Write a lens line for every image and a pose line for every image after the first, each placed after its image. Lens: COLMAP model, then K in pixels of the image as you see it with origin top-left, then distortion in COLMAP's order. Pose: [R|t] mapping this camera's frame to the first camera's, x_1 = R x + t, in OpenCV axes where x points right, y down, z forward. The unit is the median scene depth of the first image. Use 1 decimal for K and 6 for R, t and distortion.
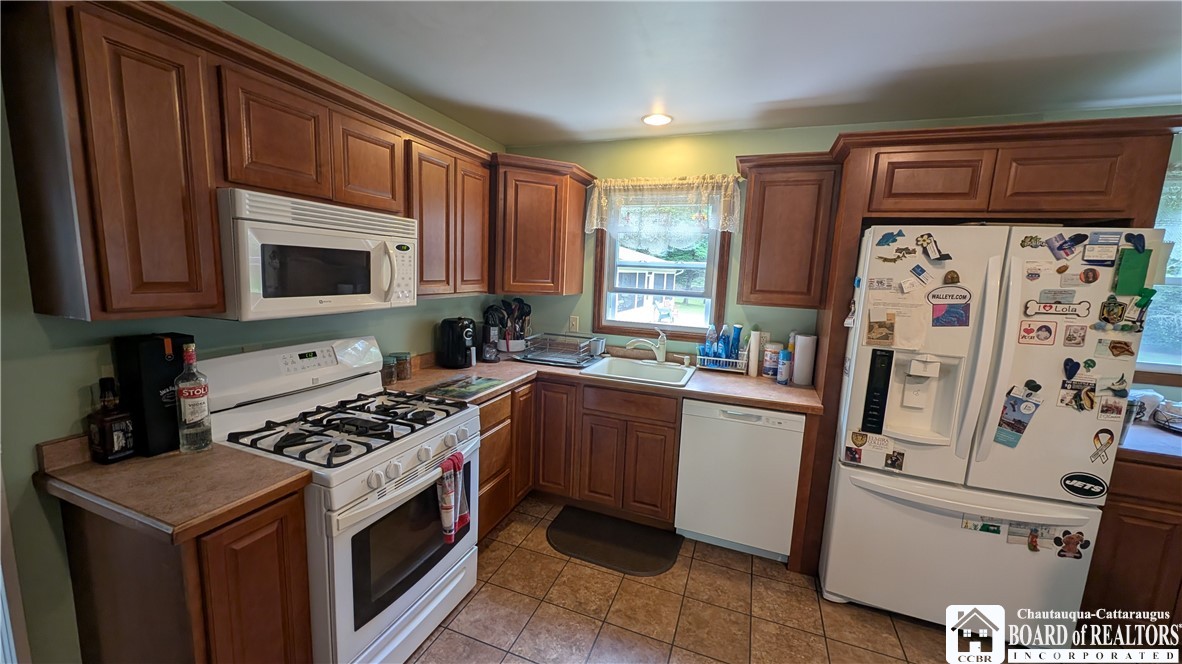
lens RADIAL K [[441.3, 0, 587.4], [0, 441.3, 335.1], [0, 0, 1]] dist [0.007321, -0.004829]
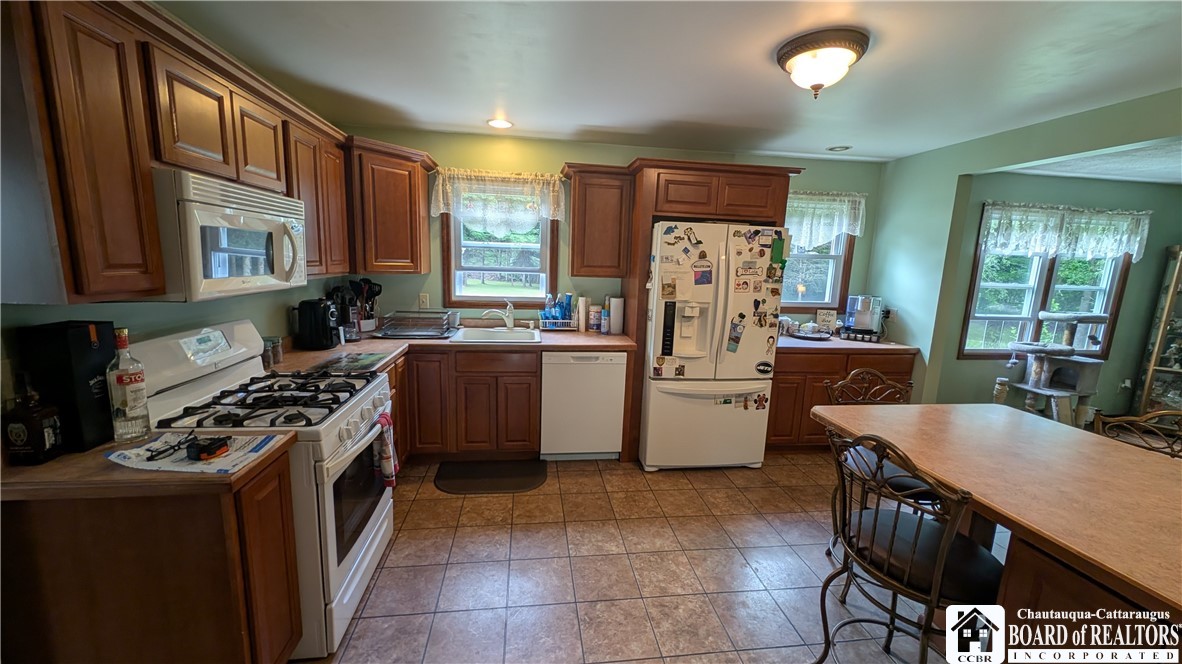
lens RADIAL K [[441.3, 0, 587.1], [0, 441.3, 336.5], [0, 0, 1]] dist [0.007321, -0.004829]
pose [[0.877663, -0.094015, 0.469967, -0.321907], [0.071833, 0.995299, 0.064957, 0.032192], [-0.473865, -0.023251, 0.880291, -0.227912]]
